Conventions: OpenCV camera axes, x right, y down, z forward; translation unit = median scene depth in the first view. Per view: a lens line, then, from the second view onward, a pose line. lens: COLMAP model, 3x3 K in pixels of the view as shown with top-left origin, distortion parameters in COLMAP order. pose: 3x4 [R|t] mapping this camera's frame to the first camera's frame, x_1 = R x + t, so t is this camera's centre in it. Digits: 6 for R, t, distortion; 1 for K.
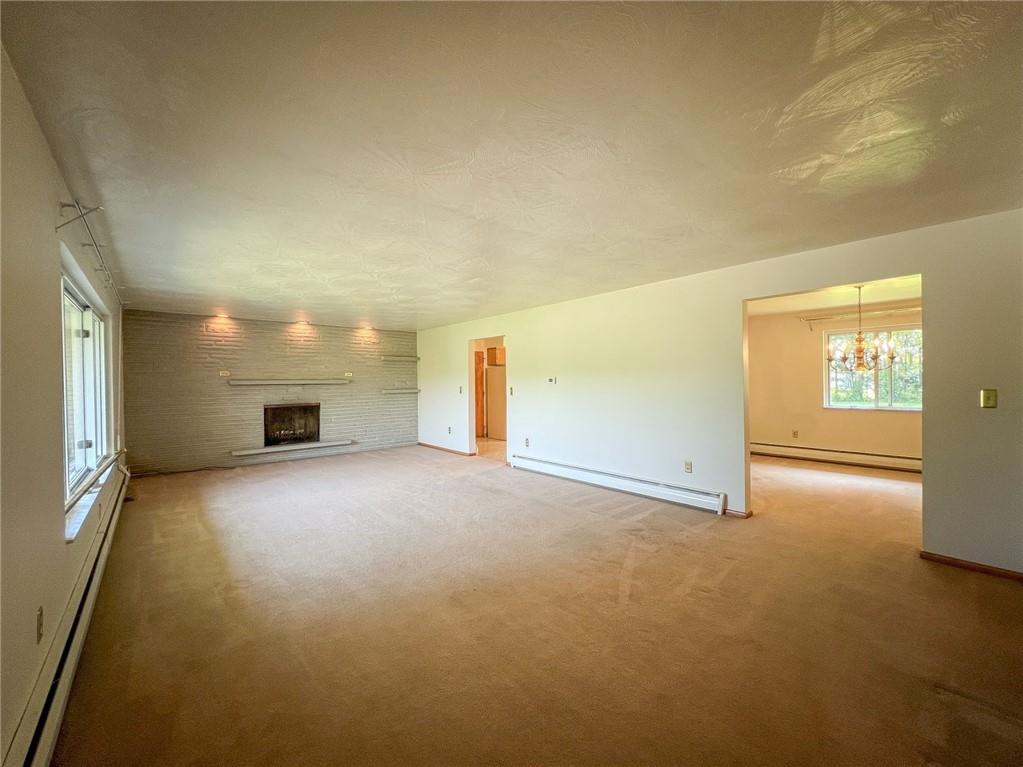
lens RADIAL K [[409.2, 0, 510.1], [0, 409.2, 384.3], [0, 0, 1]] dist [-0.007406, -0.000155]
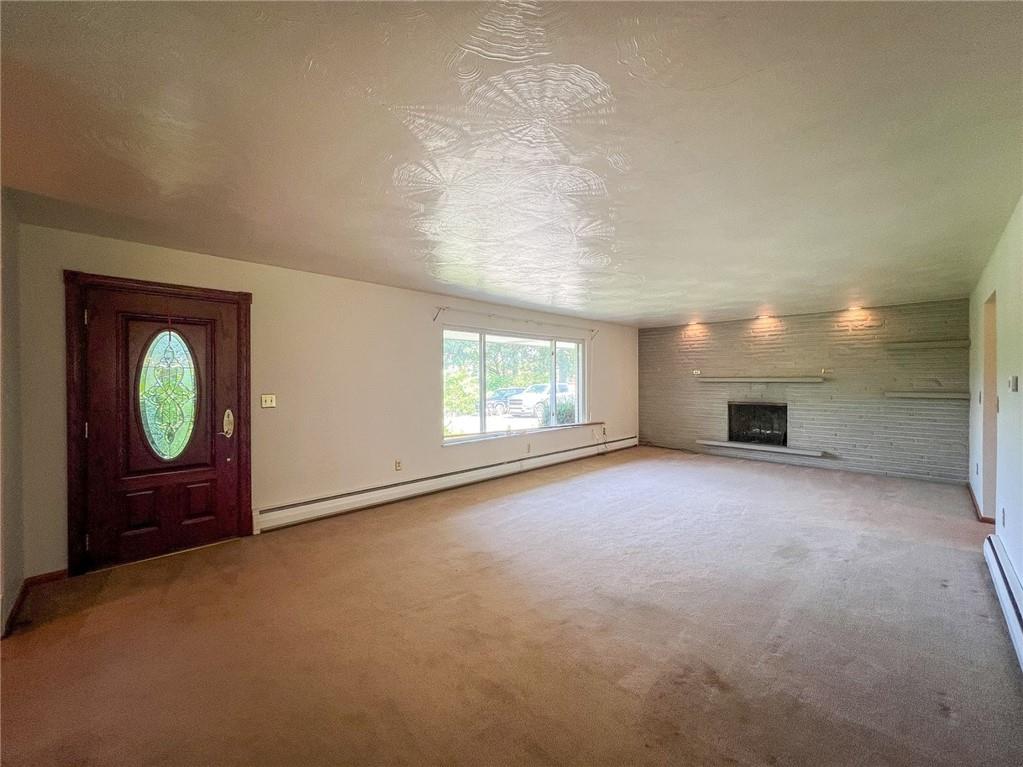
lens RADIAL K [[409.2, 0, 510.1], [0, 409.2, 384.3], [0, 0, 1]] dist [-0.007406, -0.000155]
pose [[0.062449, 0.020226, -0.997843, 0.395079], [-0.007181, 0.999778, 0.019815, -0.009640], [0.998022, 0.005928, 0.062581, 0.355902]]
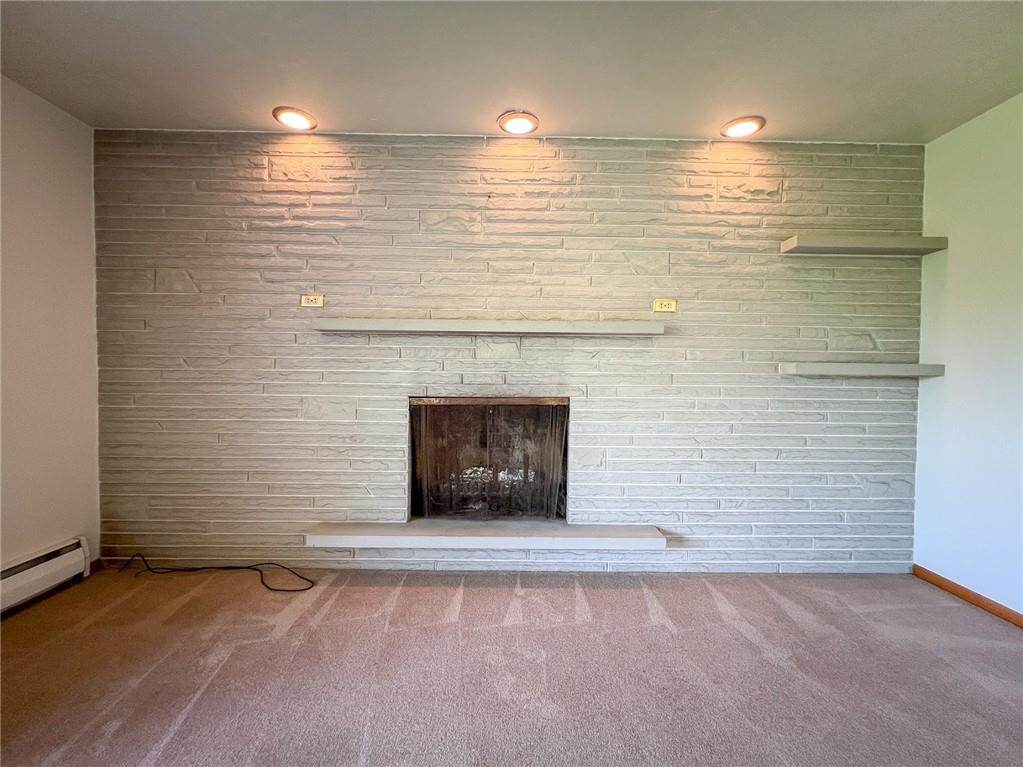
lens RADIAL K [[409.2, 0, 510.1], [0, 409.2, 384.3], [0, 0, 1]] dist [-0.007406, -0.000155]
pose [[0.762702, 0.031595, -0.645977, -0.312622], [-0.023016, 0.999499, 0.021712, 0.030755], [0.646340, -0.001692, 0.763048, 0.764640]]
